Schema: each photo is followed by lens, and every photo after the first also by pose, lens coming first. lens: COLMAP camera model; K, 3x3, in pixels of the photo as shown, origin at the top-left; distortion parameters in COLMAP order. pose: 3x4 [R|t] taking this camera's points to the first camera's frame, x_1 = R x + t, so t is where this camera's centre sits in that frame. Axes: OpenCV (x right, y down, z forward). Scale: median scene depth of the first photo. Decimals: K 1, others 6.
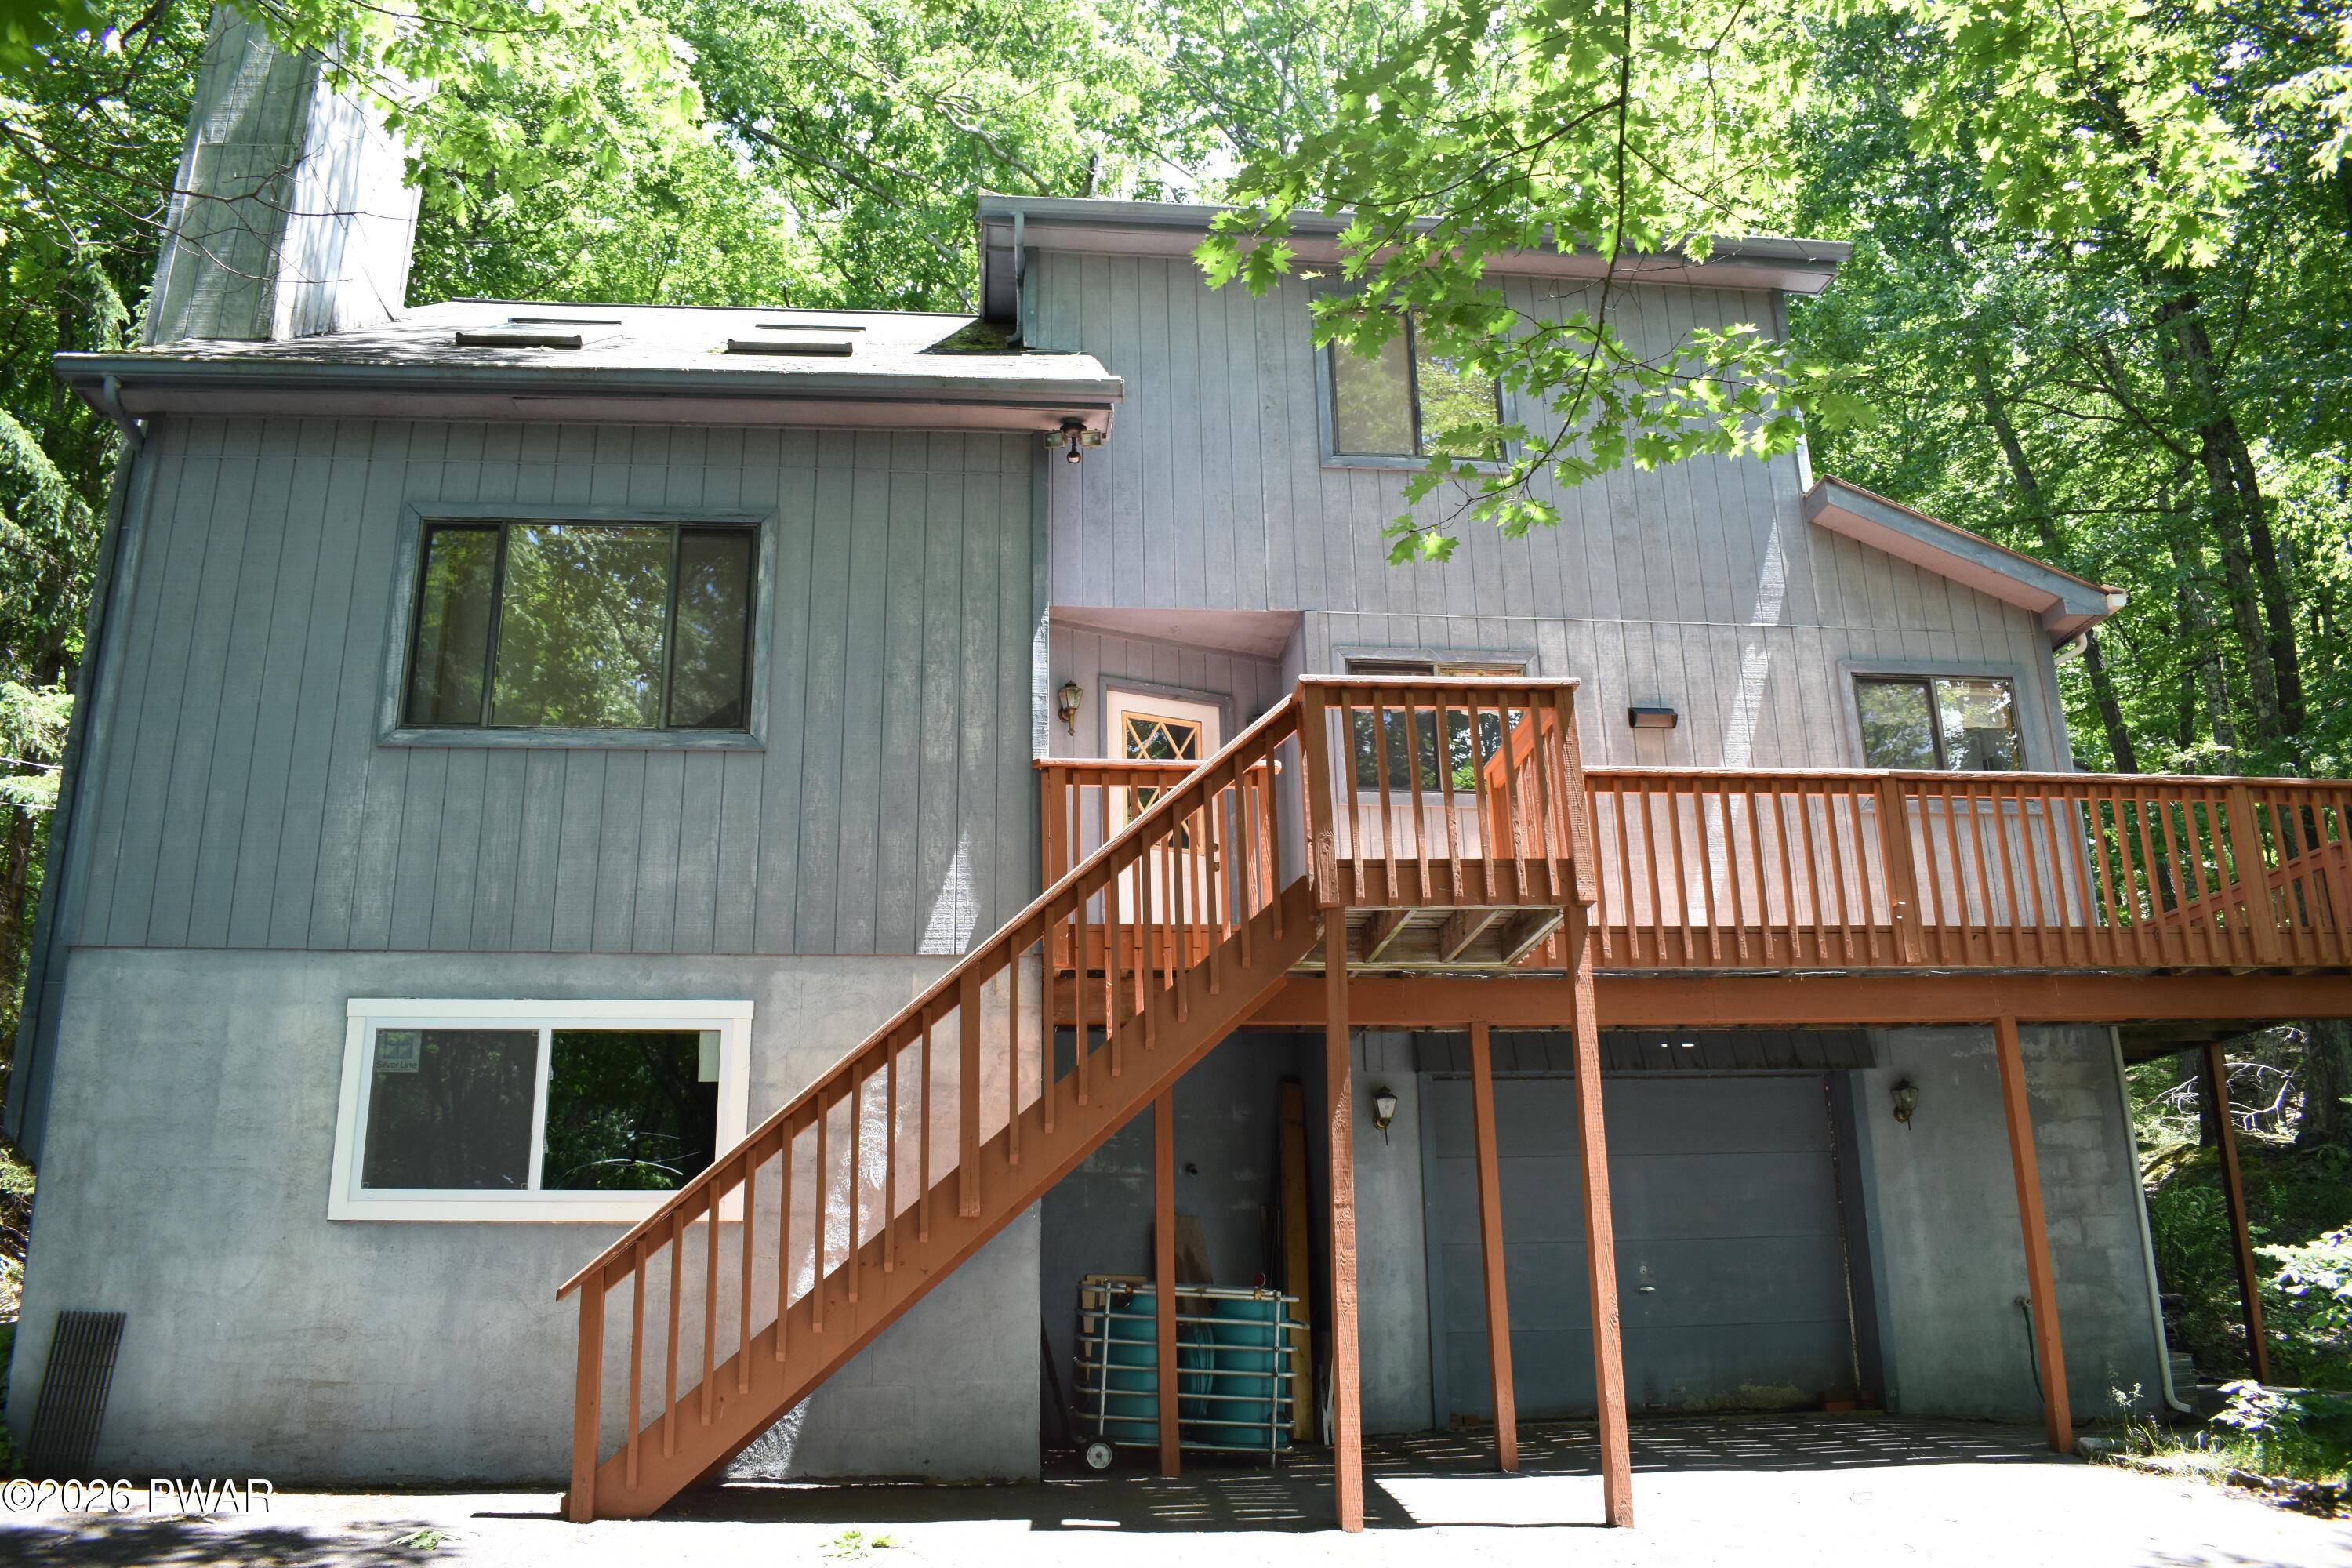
lens RADIAL K [[1822.2, 0, 1176.0], [0, 1822.2, 784.0], [0, 0, 1]] dist [-0.091142, 0.010396]
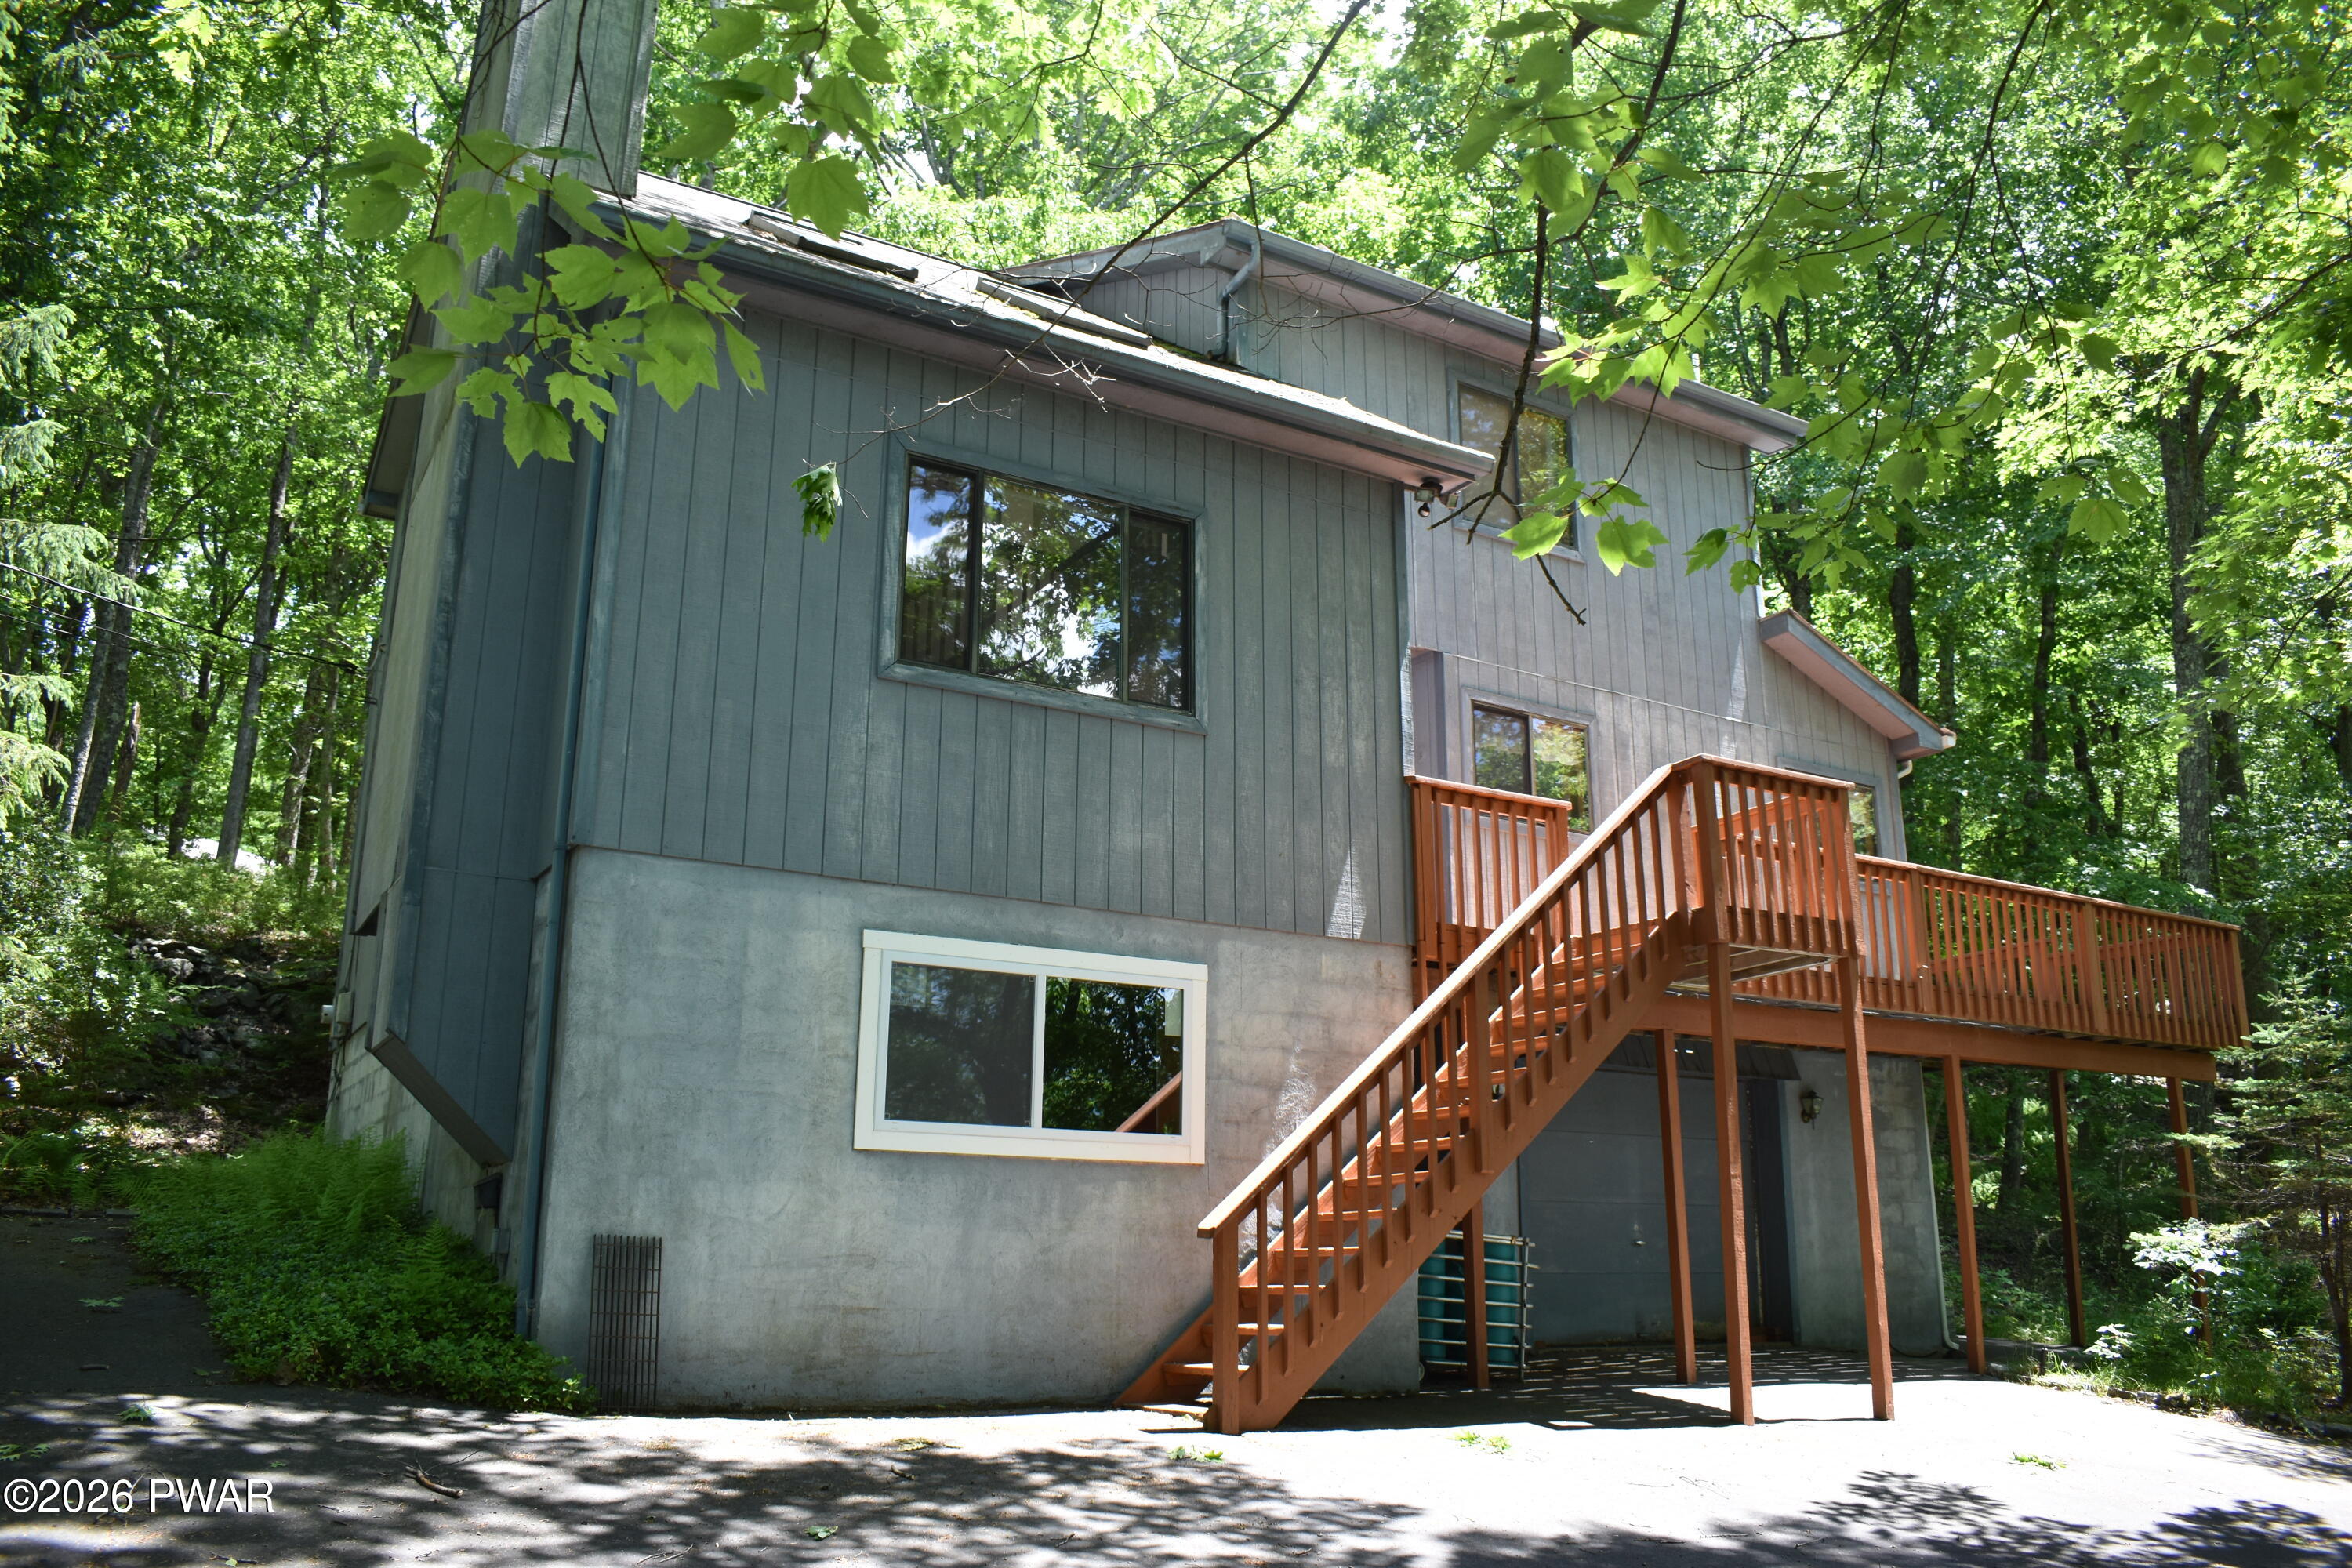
lens RADIAL K [[1822.2, 0, 1176.0], [0, 1822.2, 784.0], [0, 0, 1]] dist [-0.091142, 0.010396]
pose [[0.908090, 0.134196, 0.396693, -0.716985], [-0.149478, 0.988735, 0.007703, 0.005390], [-0.391190, -0.066292, 0.917919, -0.000737]]
